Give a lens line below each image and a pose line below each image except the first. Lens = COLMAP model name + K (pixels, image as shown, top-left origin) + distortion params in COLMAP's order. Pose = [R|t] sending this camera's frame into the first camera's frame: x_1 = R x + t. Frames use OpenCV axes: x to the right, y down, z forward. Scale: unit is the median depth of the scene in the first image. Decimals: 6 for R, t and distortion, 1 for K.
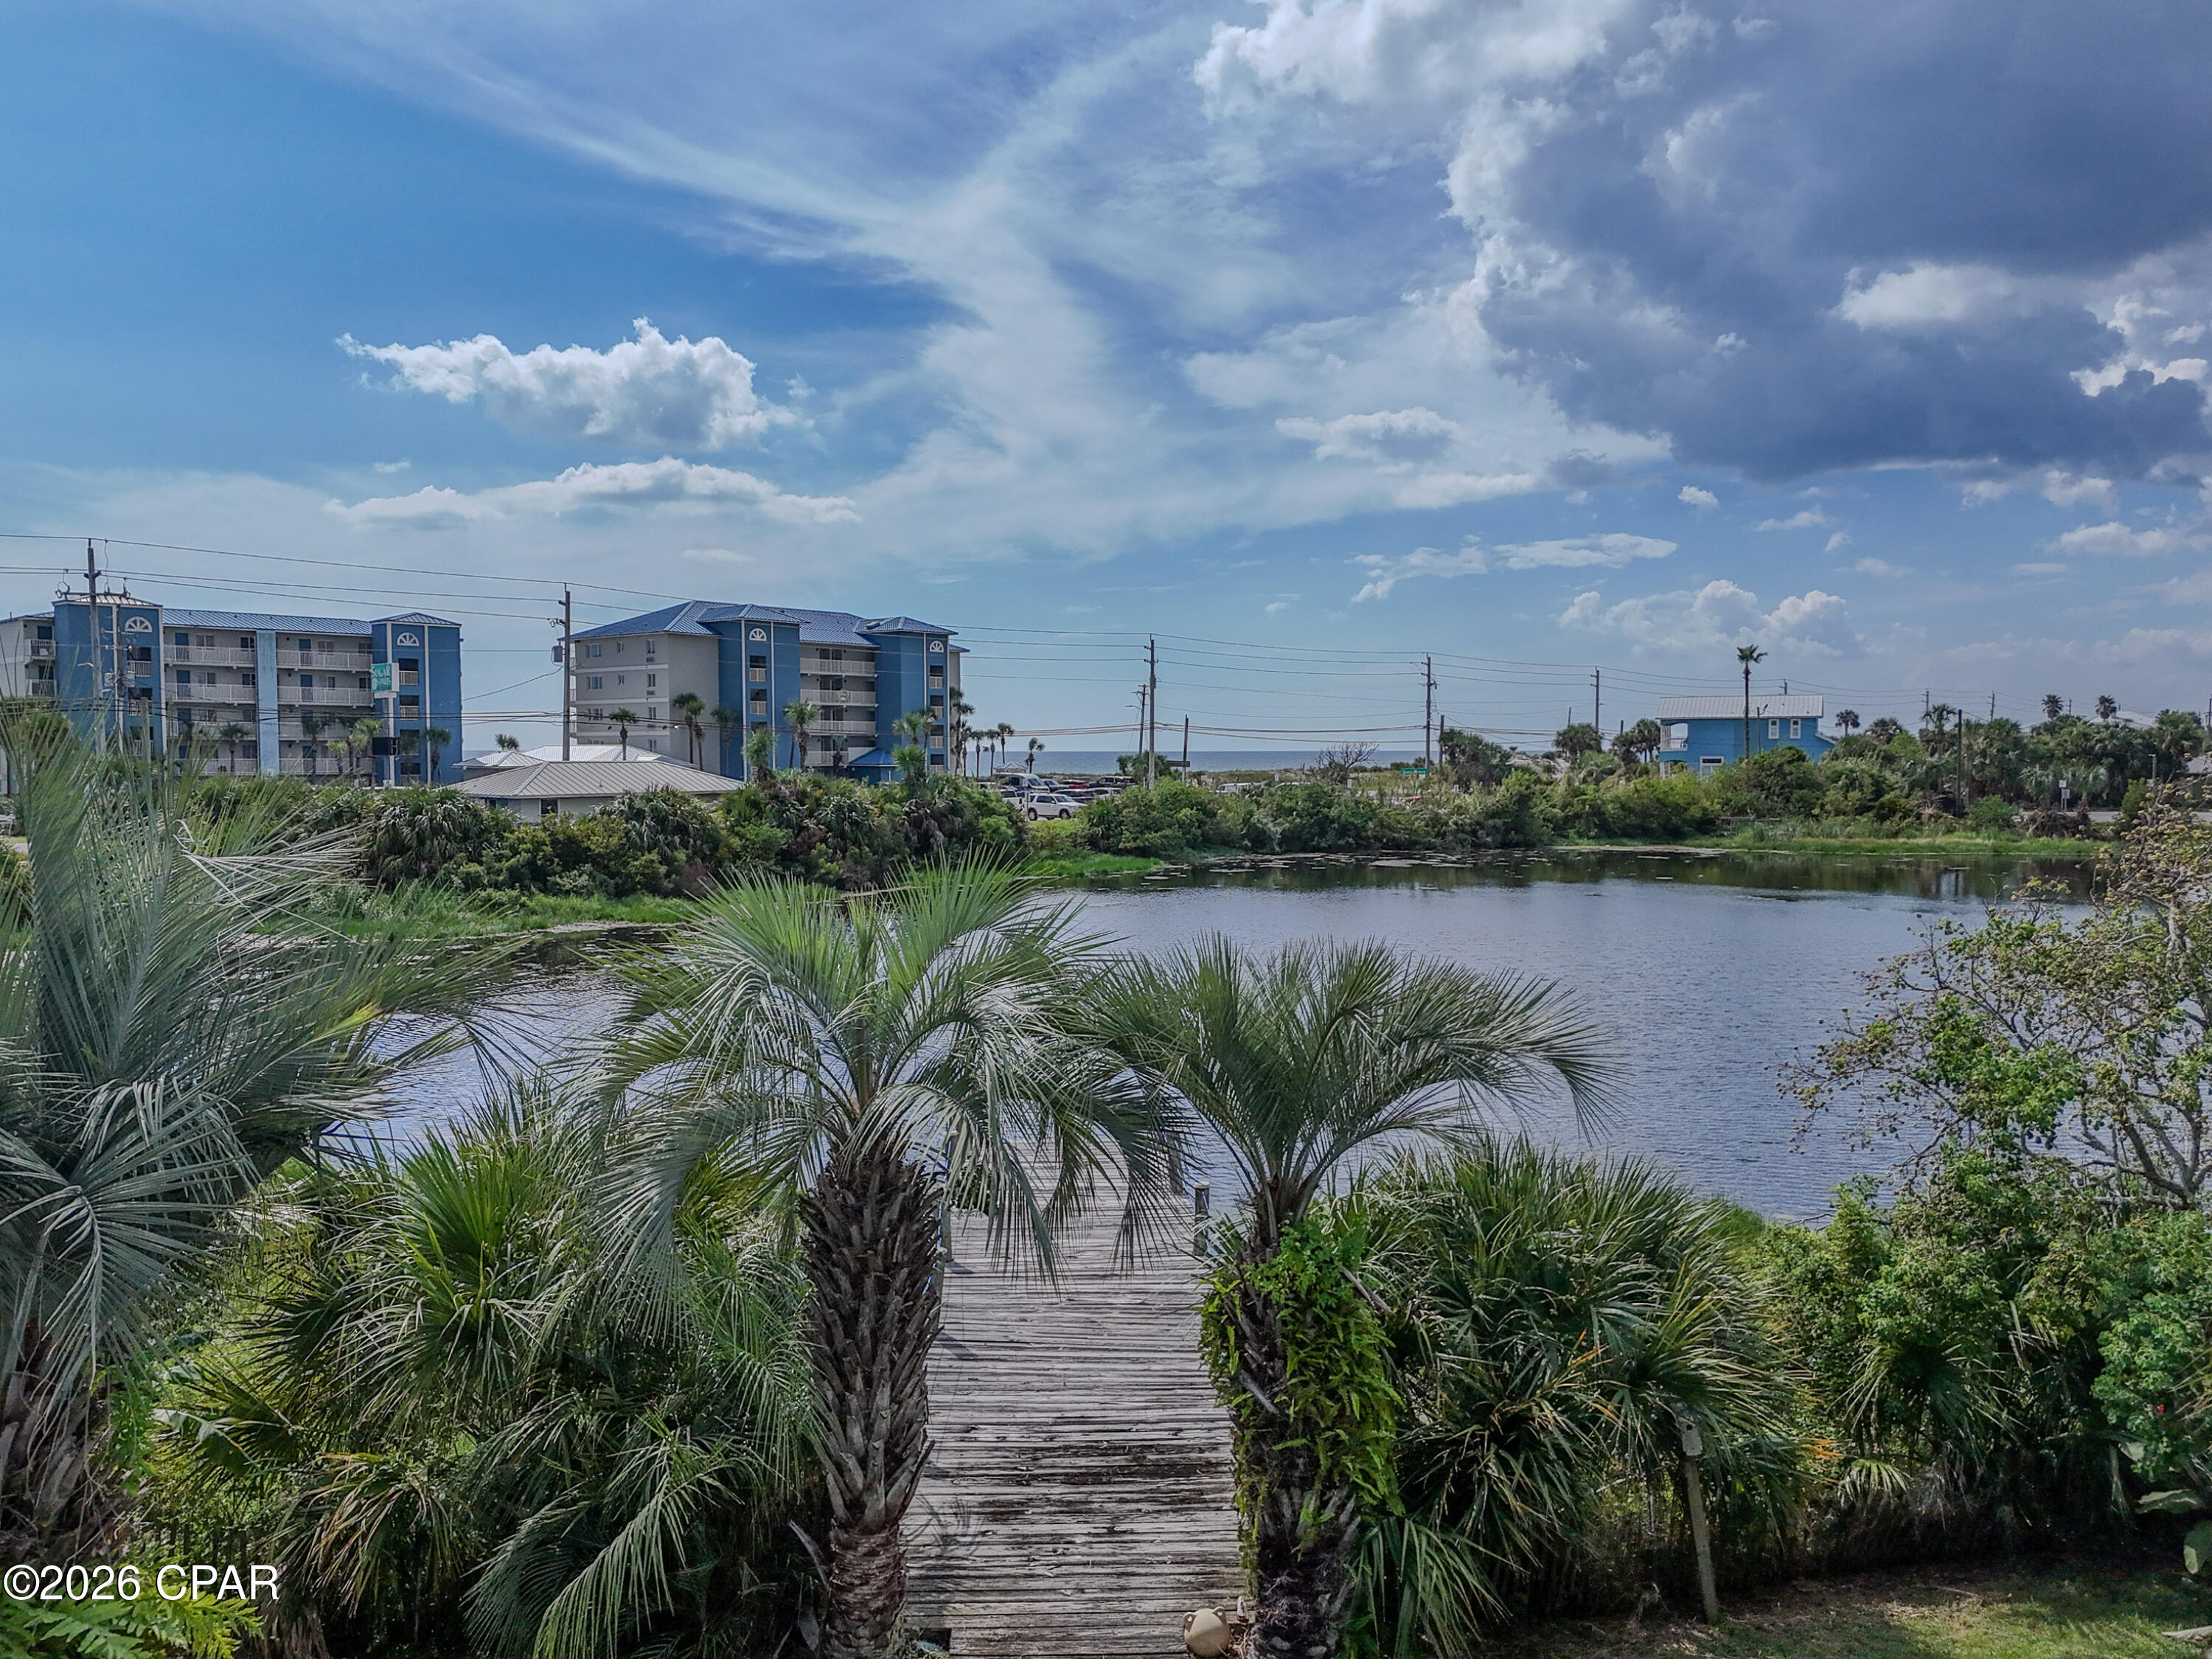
lens RADIAL K [[1620.1, 0, 1081.7], [0, 1620.1, 819.9], [0, 0, 1]] dist [0.078334, -0.092139]
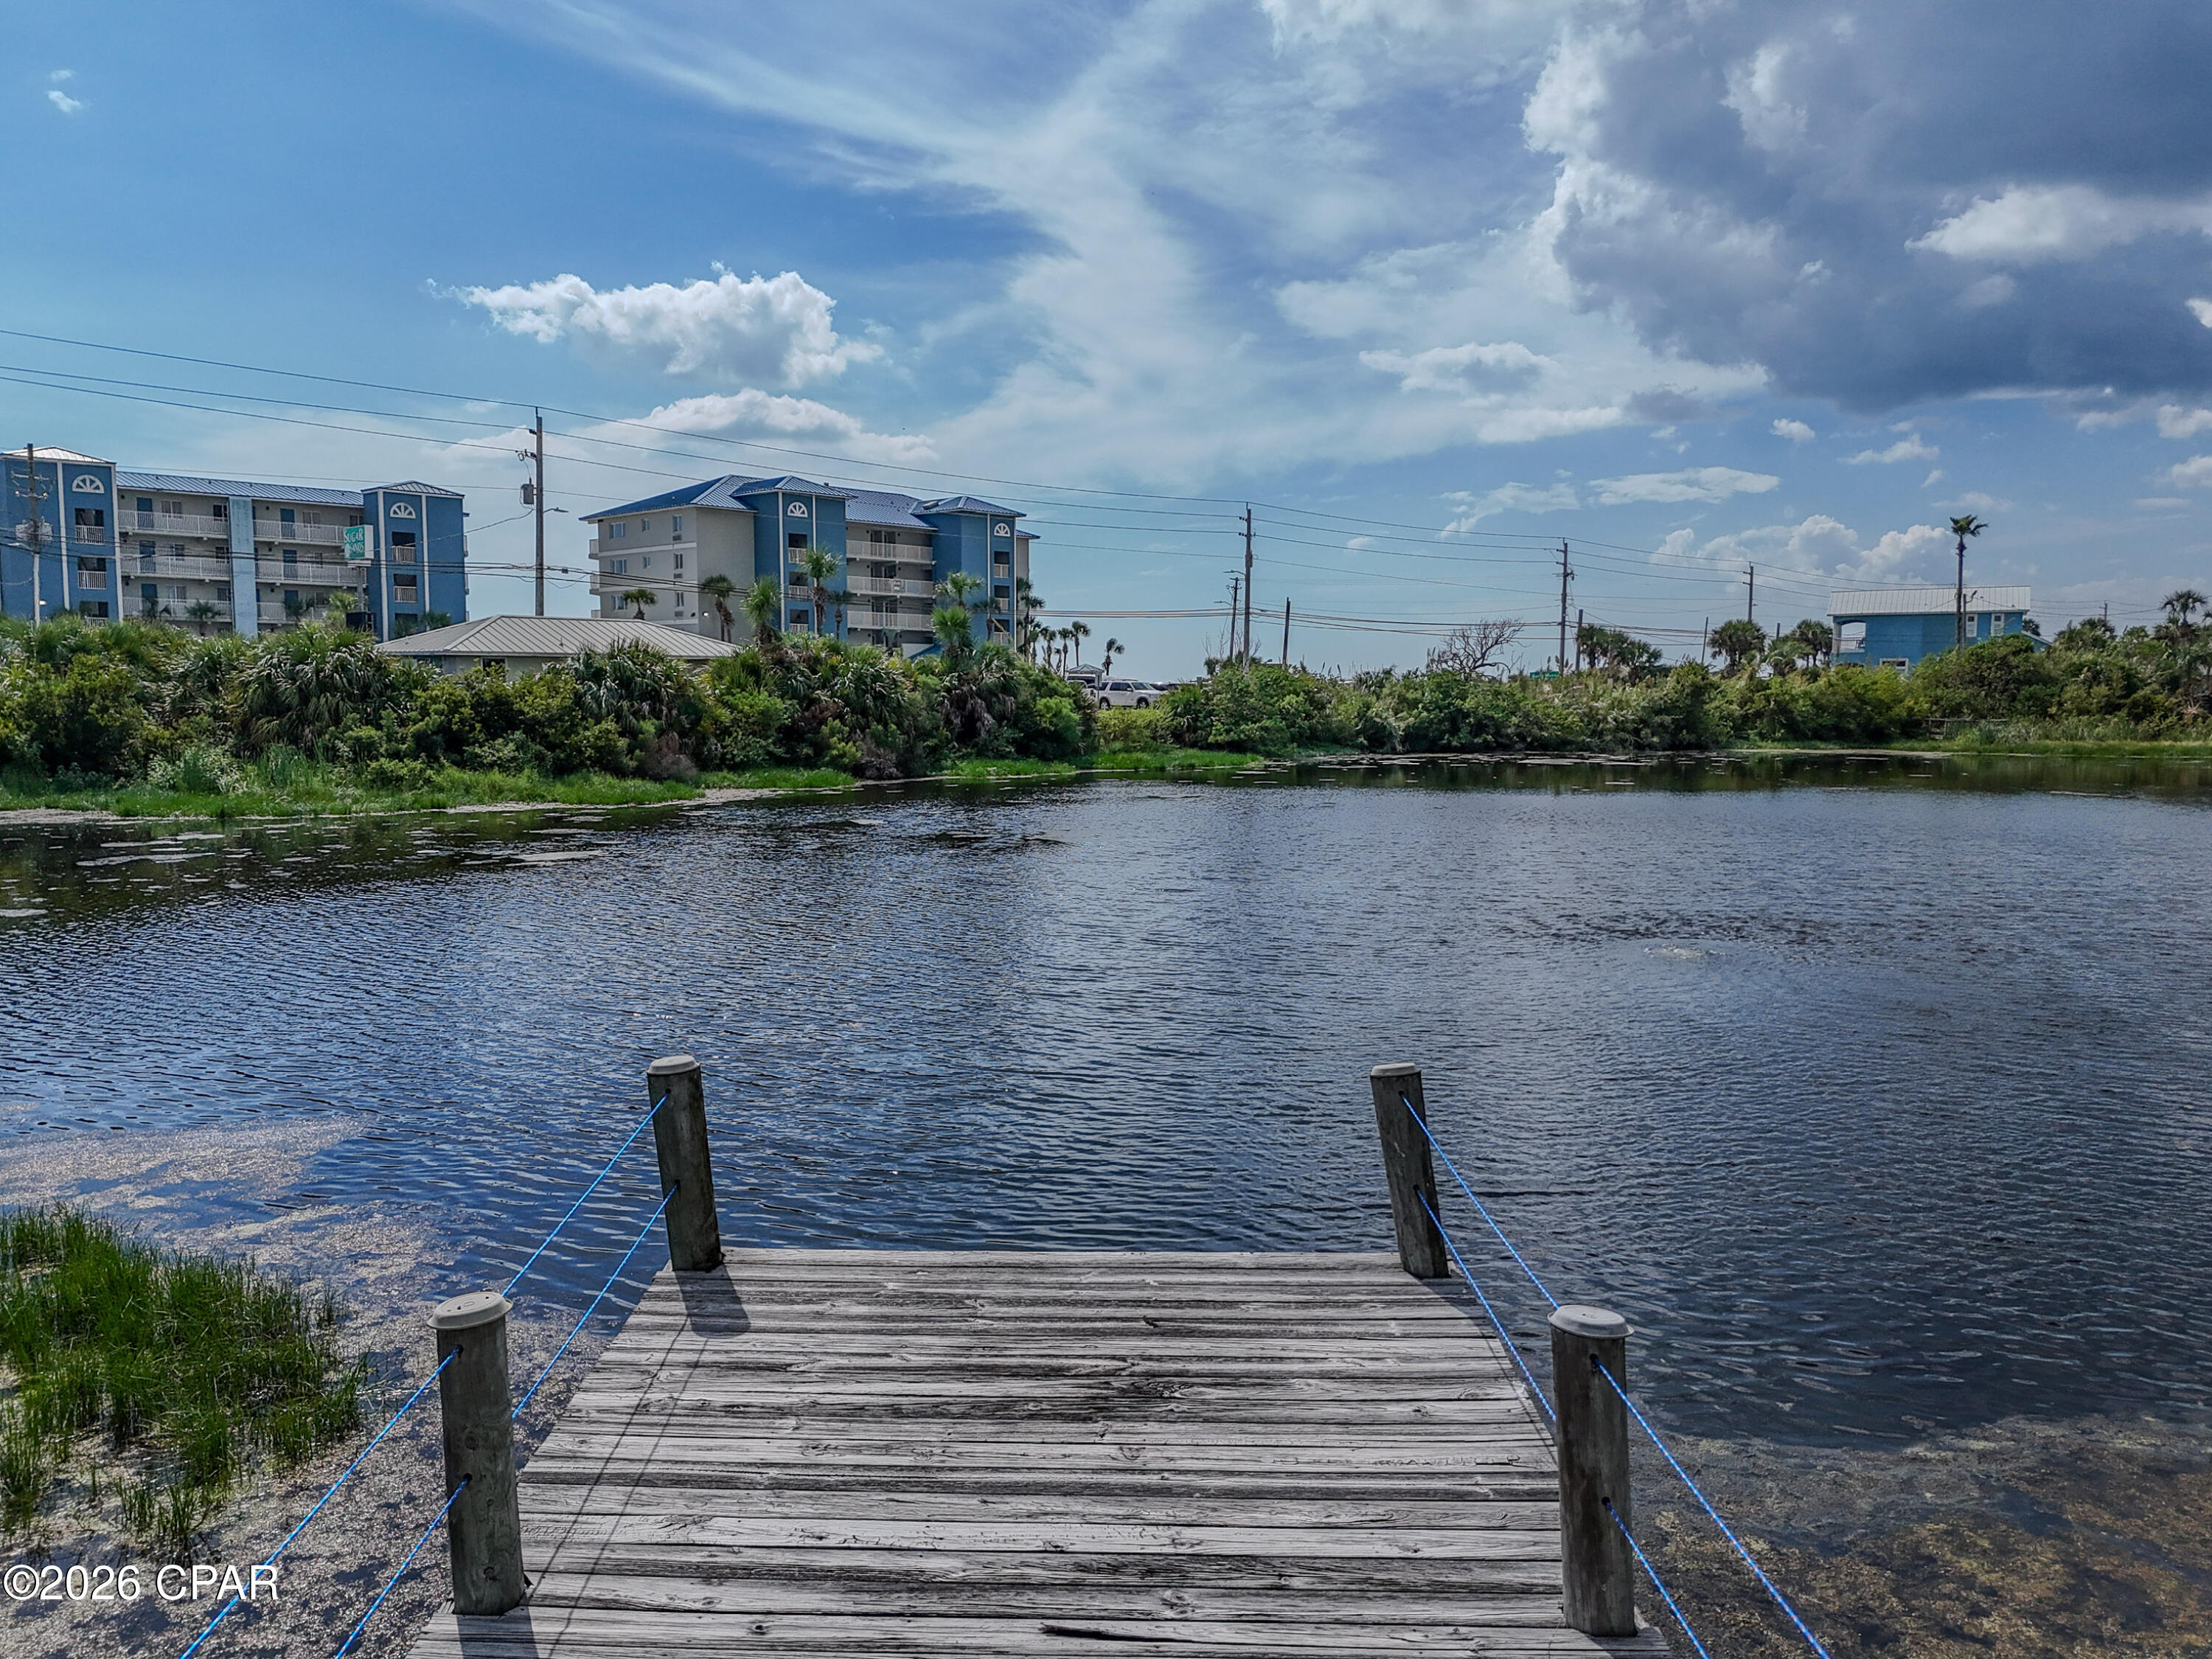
lens RADIAL K [[1617.3, 0, 1109.1], [0, 1617.3, 842.8], [0, 0, 1]] dist [0.058031, -0.046066]
pose [[0.999331, 0.011467, -0.034741, 0.001385], [-0.009682, 0.998645, 0.051128, 0.023513], [0.035281, -0.050758, 0.998088, 0.150303]]
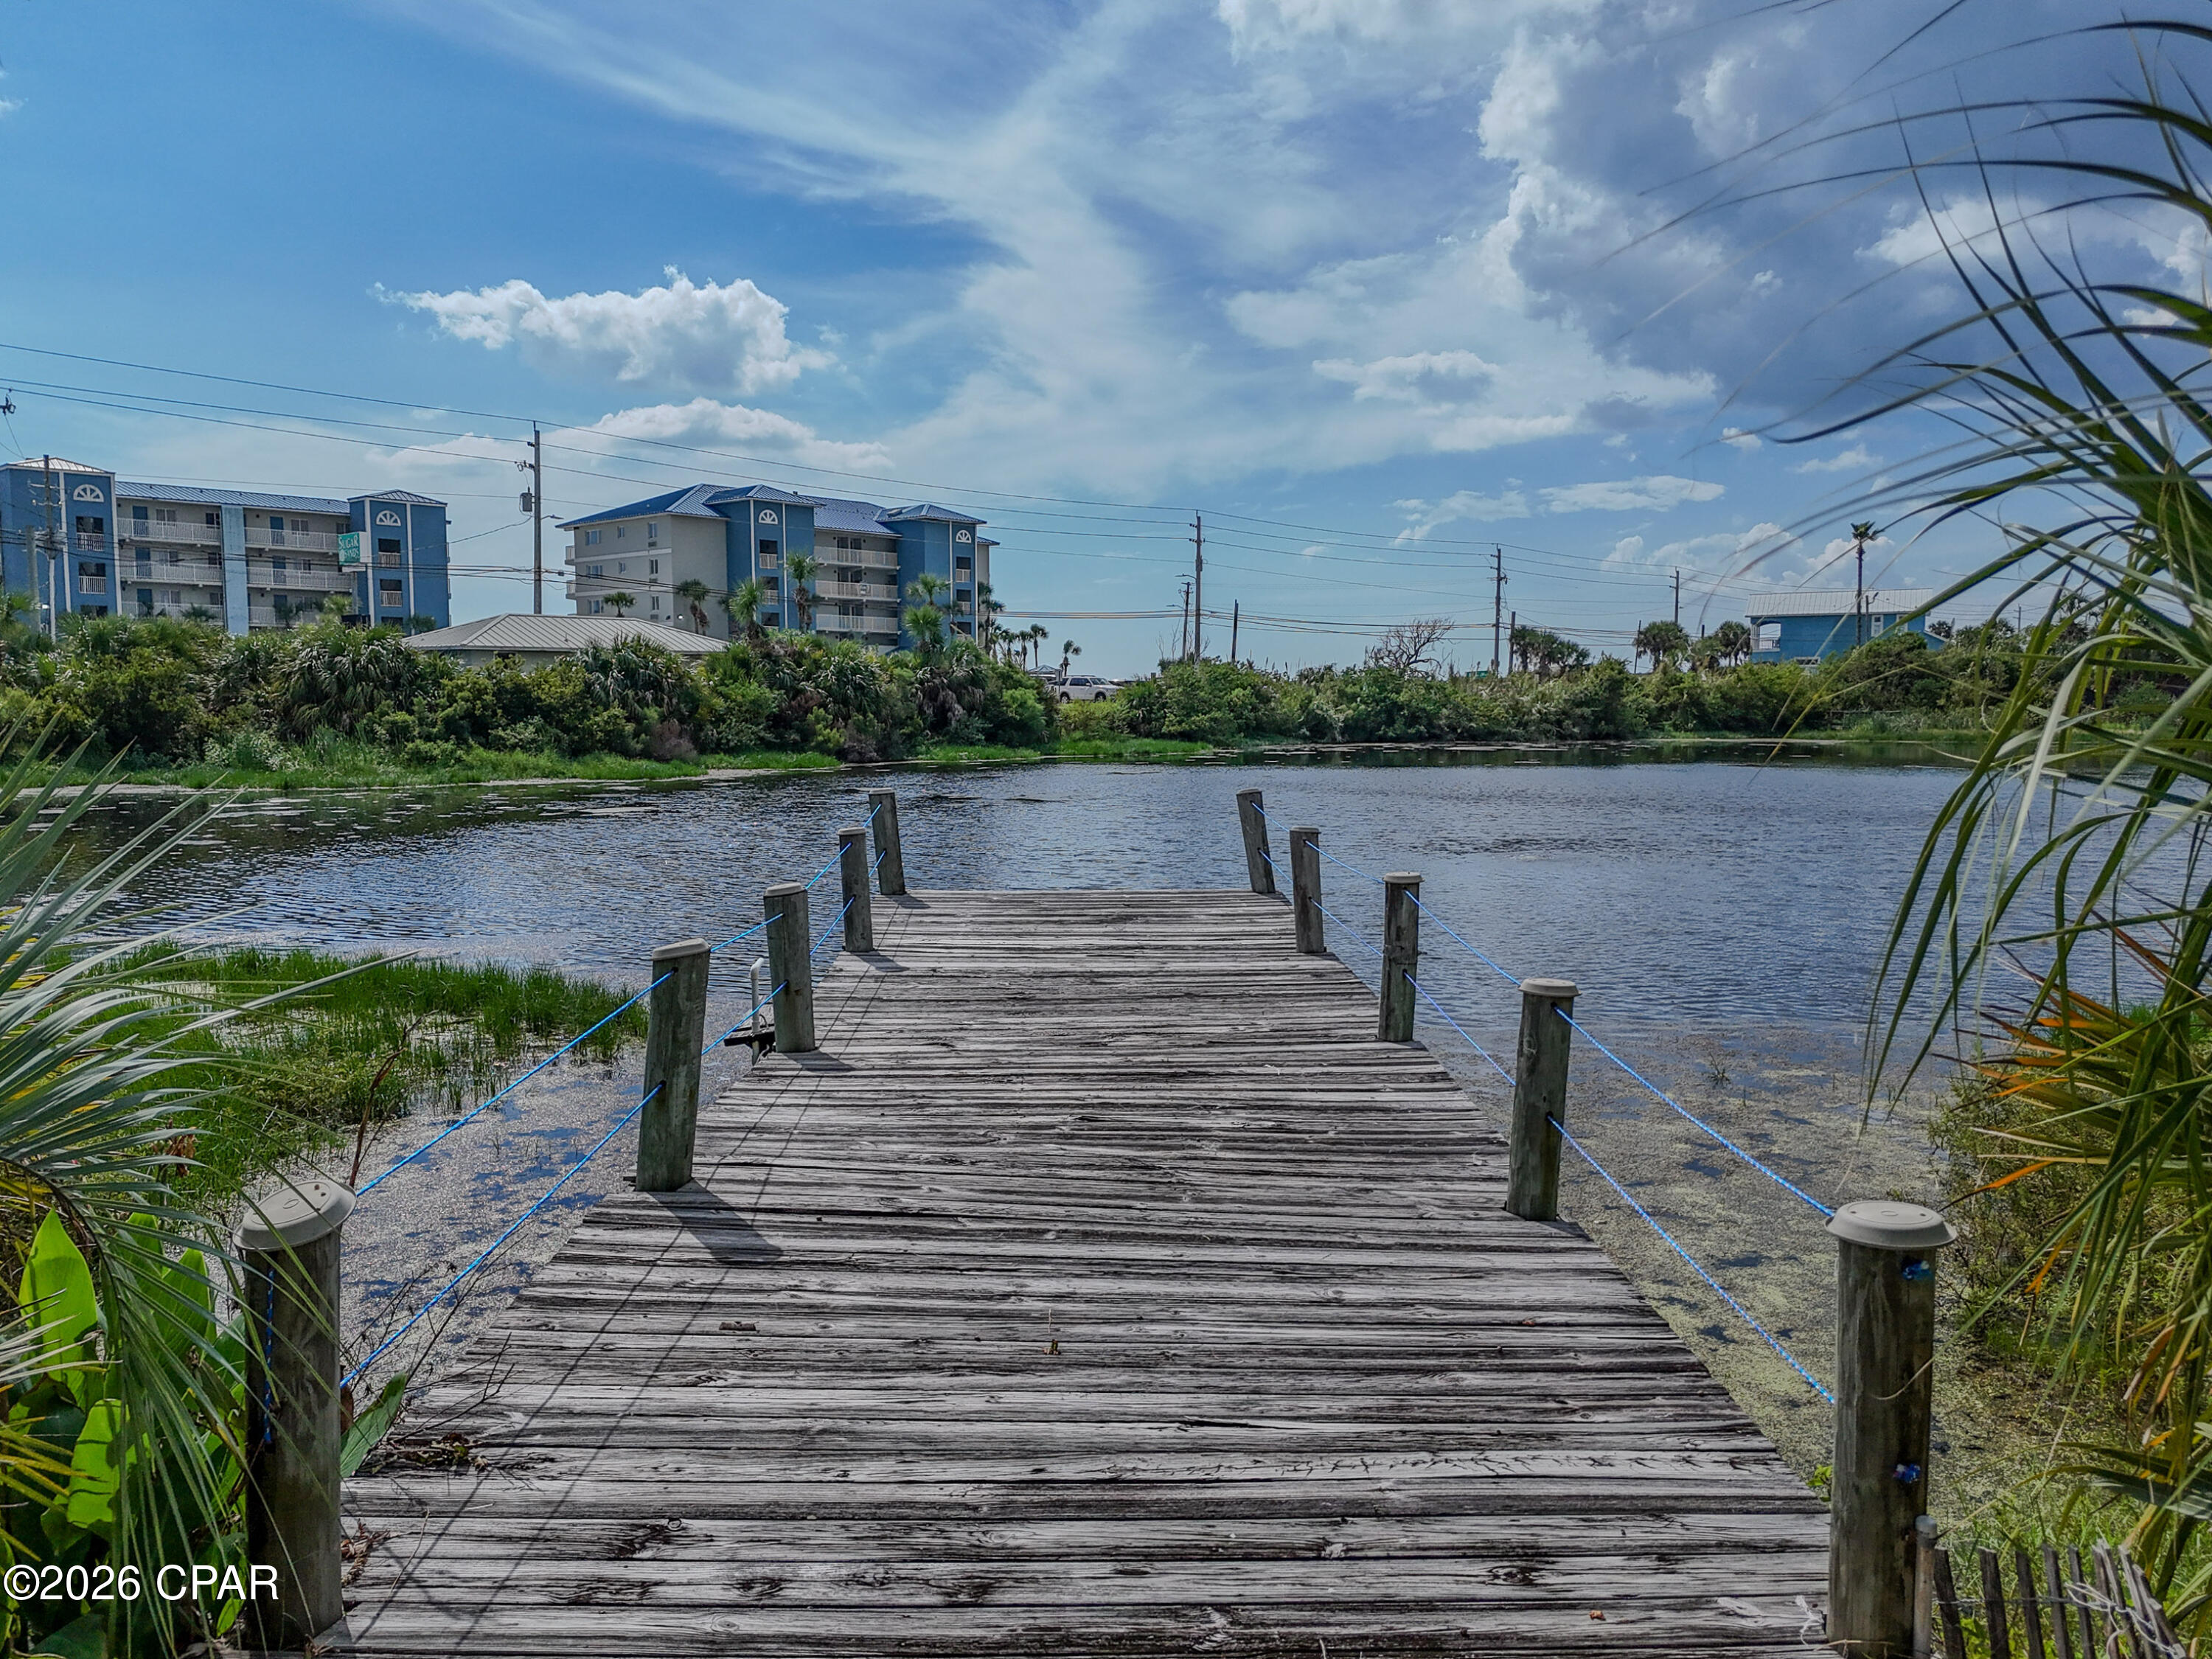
lens RADIAL K [[1618.1, 0, 1098.3], [0, 1618.1, 841.0], [0, 0, 1]] dist [0.057111, -0.047888]
pose [[0.999895, 0.006282, -0.013075, 0.000031], [-0.005692, 0.998983, 0.044738, 0.032683], [0.013343, -0.044659, 0.998913, 0.096343]]
